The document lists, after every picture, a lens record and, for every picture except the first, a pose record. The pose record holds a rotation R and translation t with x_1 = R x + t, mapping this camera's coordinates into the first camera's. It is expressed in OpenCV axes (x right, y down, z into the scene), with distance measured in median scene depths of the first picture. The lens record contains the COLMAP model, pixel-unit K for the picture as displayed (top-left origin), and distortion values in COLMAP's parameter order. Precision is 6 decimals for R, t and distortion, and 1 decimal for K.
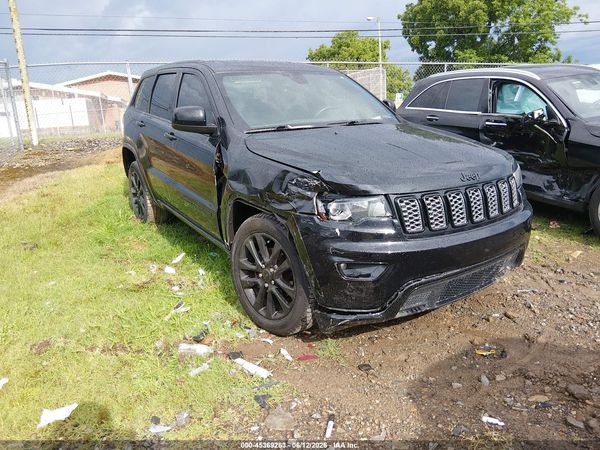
lens RADIAL K [[444.4, 0, 309.3], [0, 444.4, 233.6], [0, 0, 1]] dist [0.043165, -0.060428]
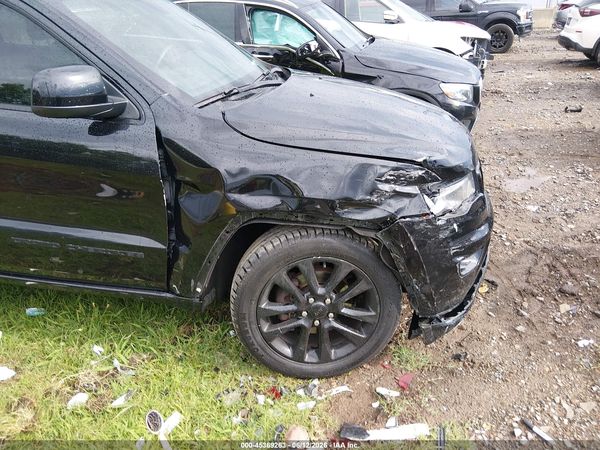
lens RADIAL K [[452.2, 0, 300.1], [0, 452.2, 229.4], [0, 0, 1]] dist [0.074364, -0.131117]
pose [[0.658633, -0.307682, 0.686684, -0.561449], [0.196611, 0.951246, 0.237645, -0.204251], [-0.726324, -0.021511, 0.687016, 0.506016]]
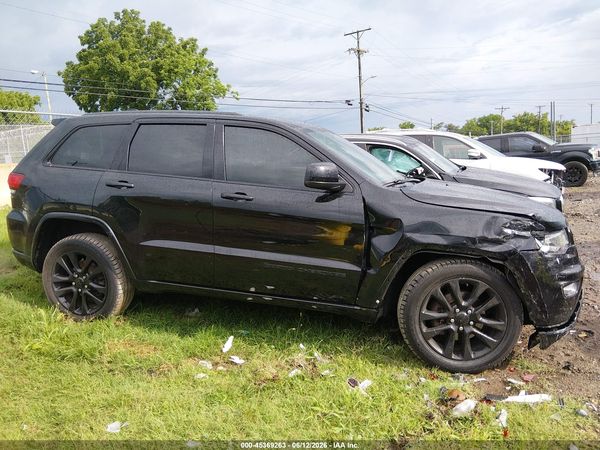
lens RADIAL K [[452.2, 0, 300.1], [0, 452.2, 229.4], [0, 0, 1]] dist [0.074364, -0.131117]
pose [[0.766957, -0.085435, 0.635986, -1.023180], [0.173774, 0.981717, -0.077682, -0.091951], [-0.617721, 0.170097, 0.767781, 0.365367]]
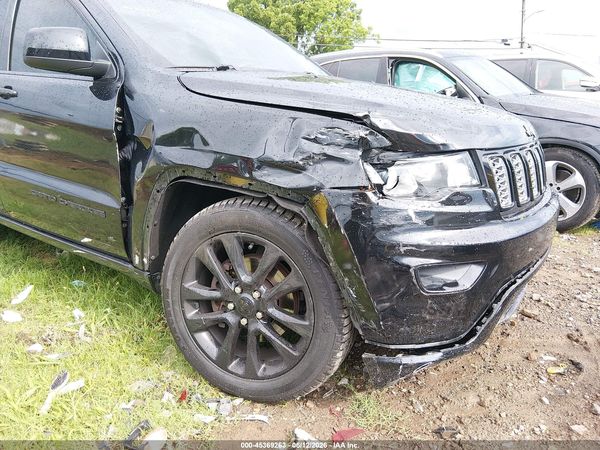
lens RADIAL K [[452.2, 0, 300.1], [0, 452.2, 229.4], [0, 0, 1]] dist [0.074364, -0.131117]
pose [[0.929770, -0.071126, 0.361206, -0.230890], [0.083103, 0.996384, -0.017712, 0.011073], [-0.358640, 0.046486, 0.932318, 0.399264]]
